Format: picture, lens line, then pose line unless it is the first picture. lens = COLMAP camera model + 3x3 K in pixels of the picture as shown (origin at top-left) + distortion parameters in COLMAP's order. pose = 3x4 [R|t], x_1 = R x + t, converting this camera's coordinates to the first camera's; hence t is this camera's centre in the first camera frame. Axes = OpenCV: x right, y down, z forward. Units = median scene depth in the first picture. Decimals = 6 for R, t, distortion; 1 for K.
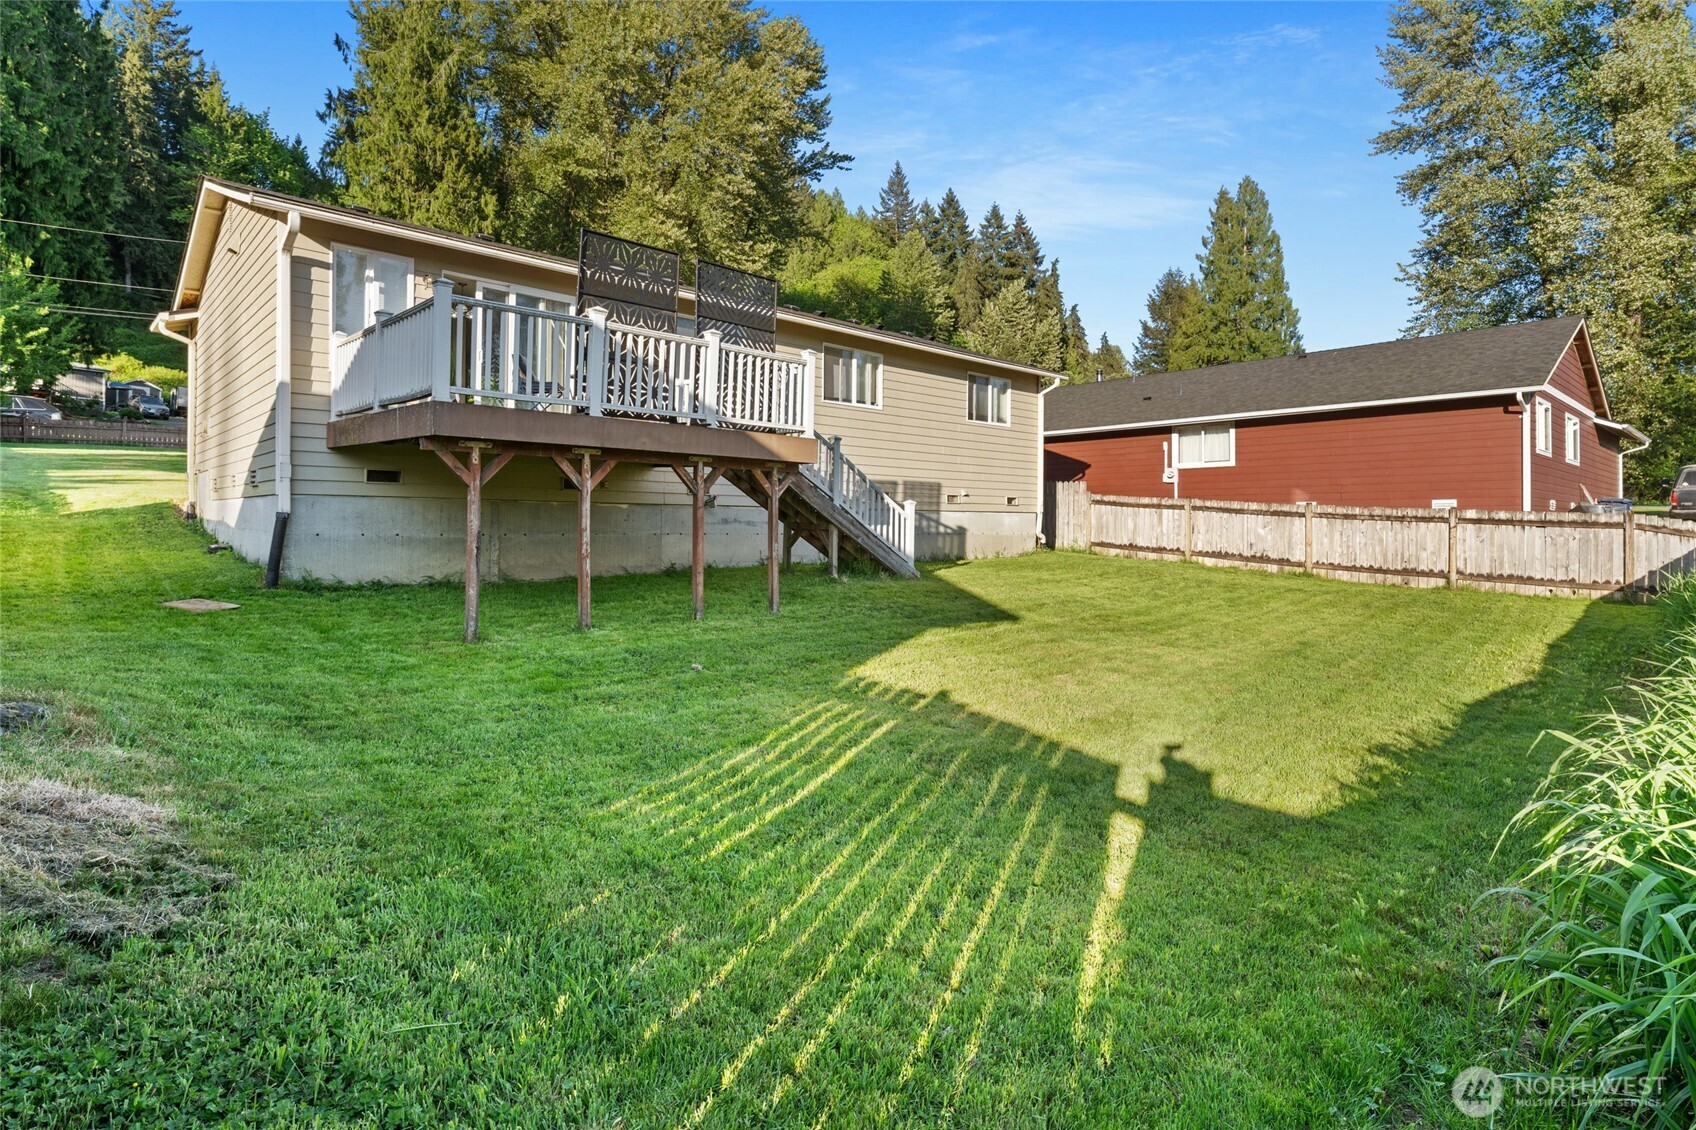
lens RADIAL K [[871.0, 0, 848.2], [0, 871.0, 521.9], [0, 0, 1]] dist [0.001344, 0.000918]
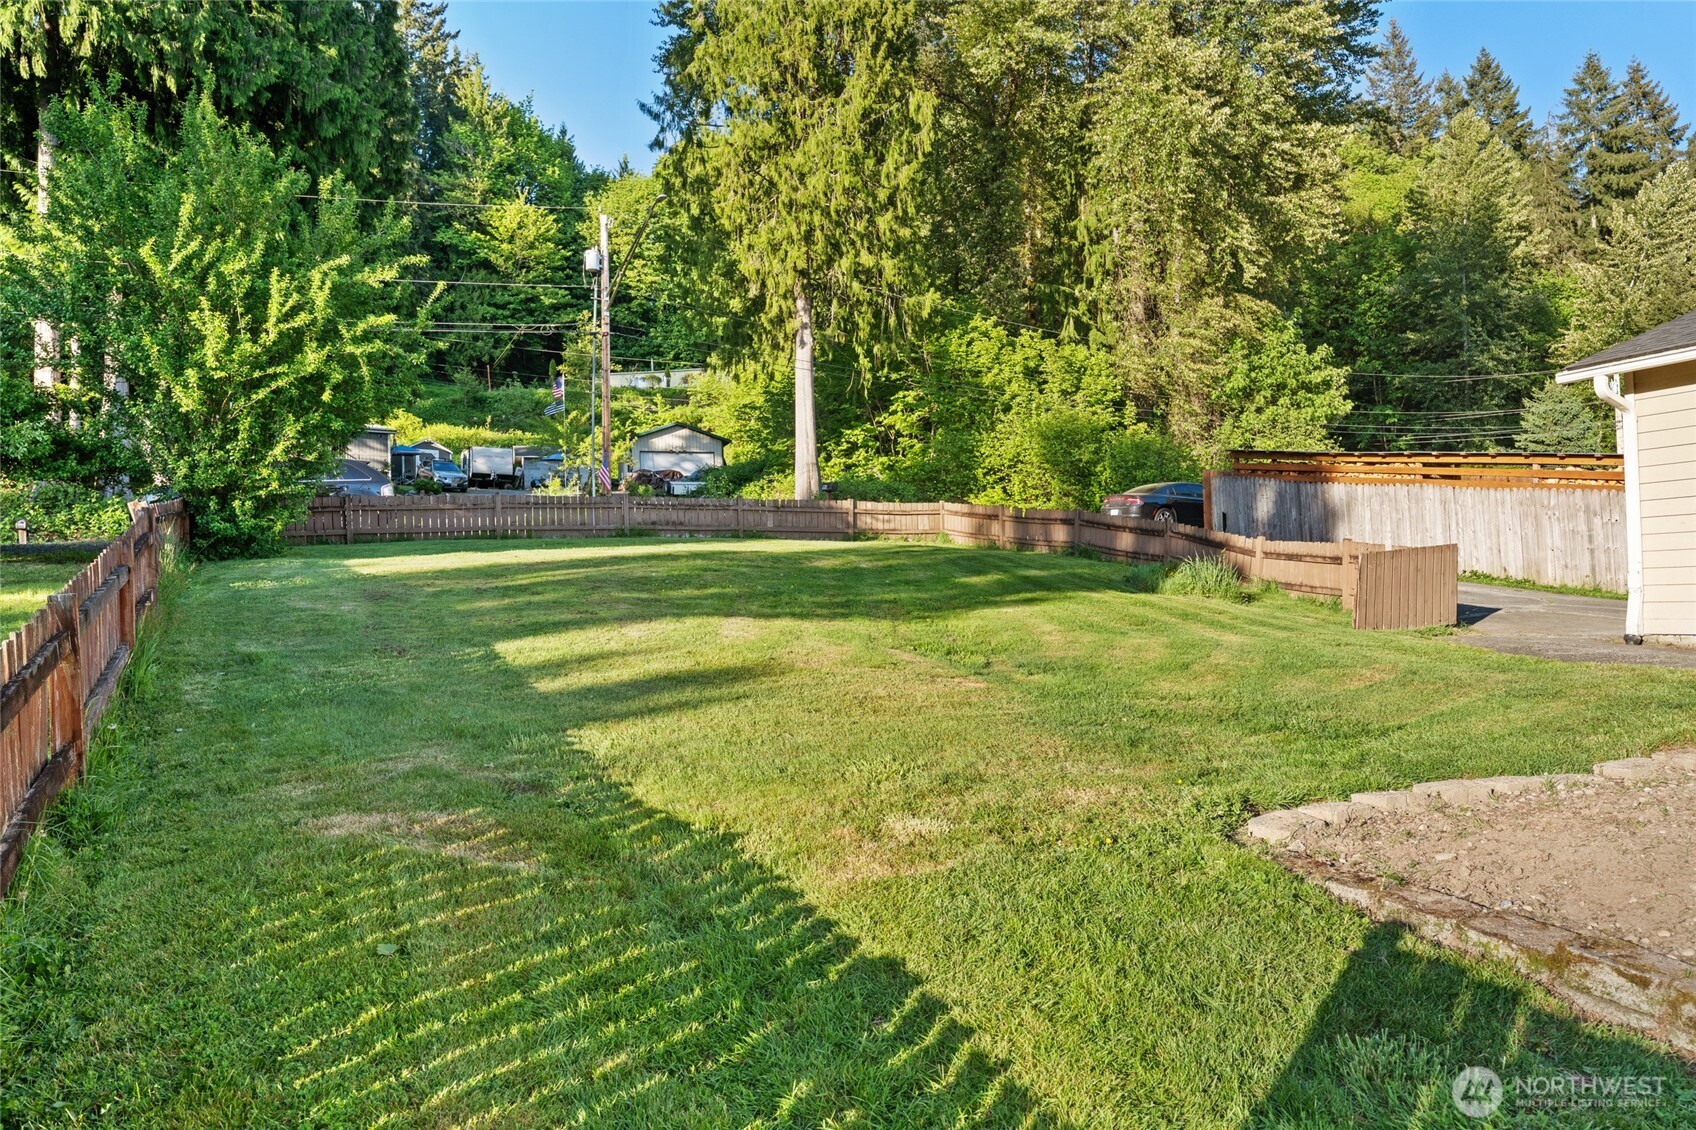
lens RADIAL K [[1152.1, 0, 870.3], [0, 1152.1, 581.8], [0, 0, 1]] dist [-0.000448, 0.000457]
pose [[0.957667, -0.038920, -0.285236, -0.097257], [0.038101, 0.999238, -0.008421, -0.011001], [0.285347, -0.002804, 0.958420, 0.092378]]
